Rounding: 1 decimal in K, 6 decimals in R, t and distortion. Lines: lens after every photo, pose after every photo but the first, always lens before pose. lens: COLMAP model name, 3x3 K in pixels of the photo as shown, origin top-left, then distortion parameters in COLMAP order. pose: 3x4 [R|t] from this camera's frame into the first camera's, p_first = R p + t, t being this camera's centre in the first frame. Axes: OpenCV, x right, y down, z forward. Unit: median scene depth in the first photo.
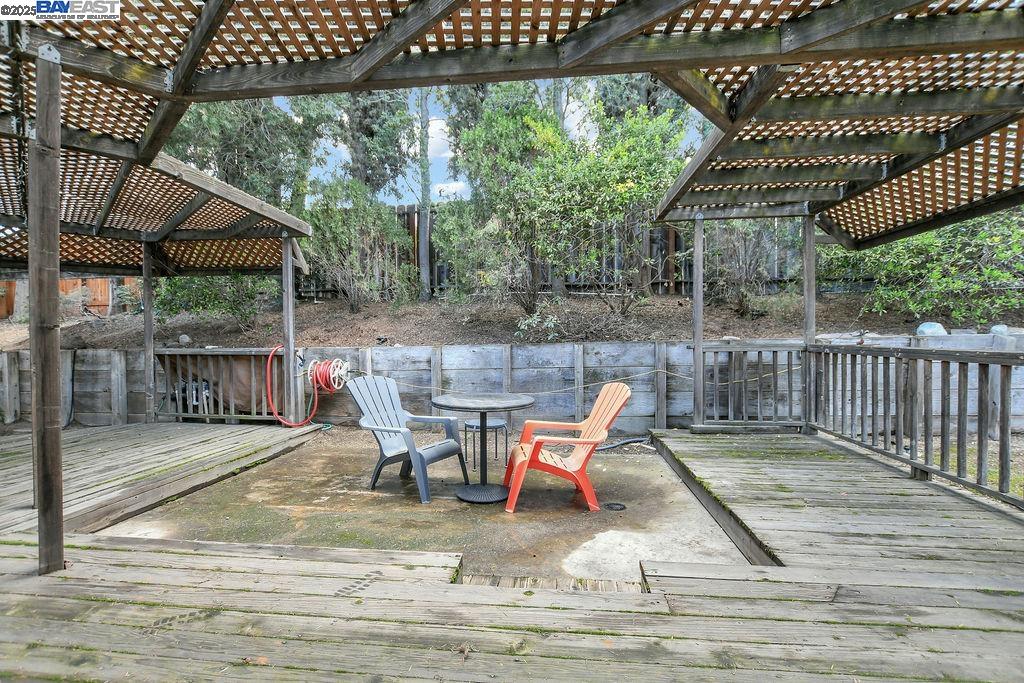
lens RADIAL K [[482.0, 0, 500.2], [0, 482.0, 342.9], [0, 0, 1]] dist [-0.018742, 0.000097]
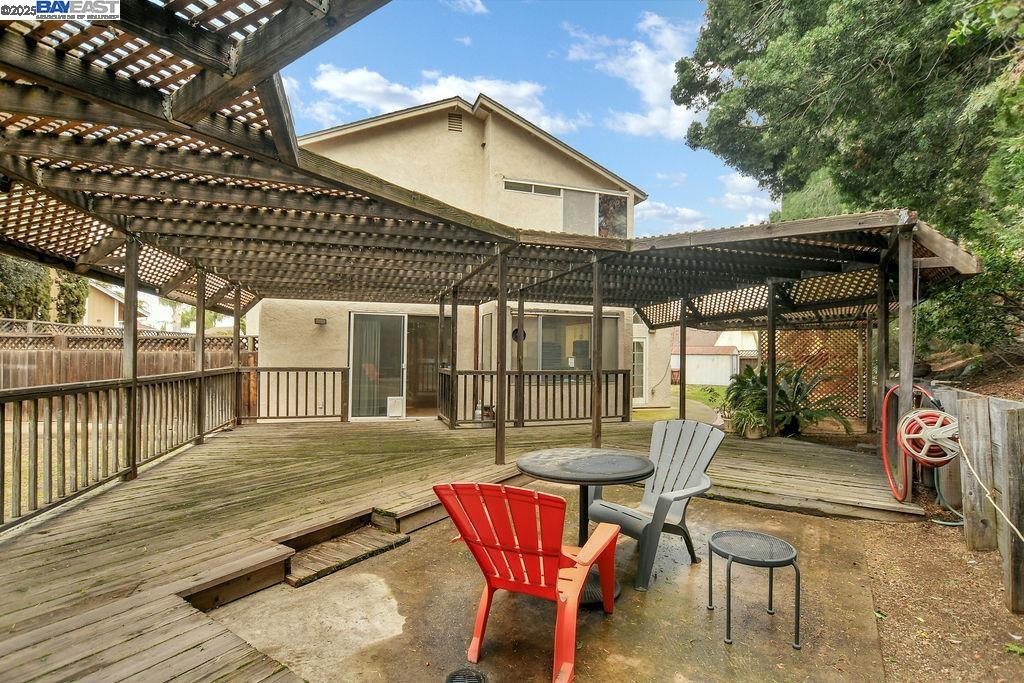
lens RADIAL K [[482.0, 0, 500.2], [0, 482.0, 342.9], [0, 0, 1]] dist [-0.018742, 0.000097]
pose [[-0.478878, -0.024354, -0.877543, 1.273415], [-0.010978, 0.999703, -0.021754, -0.090425], [0.877813, -0.000784, -0.479003, 2.285216]]
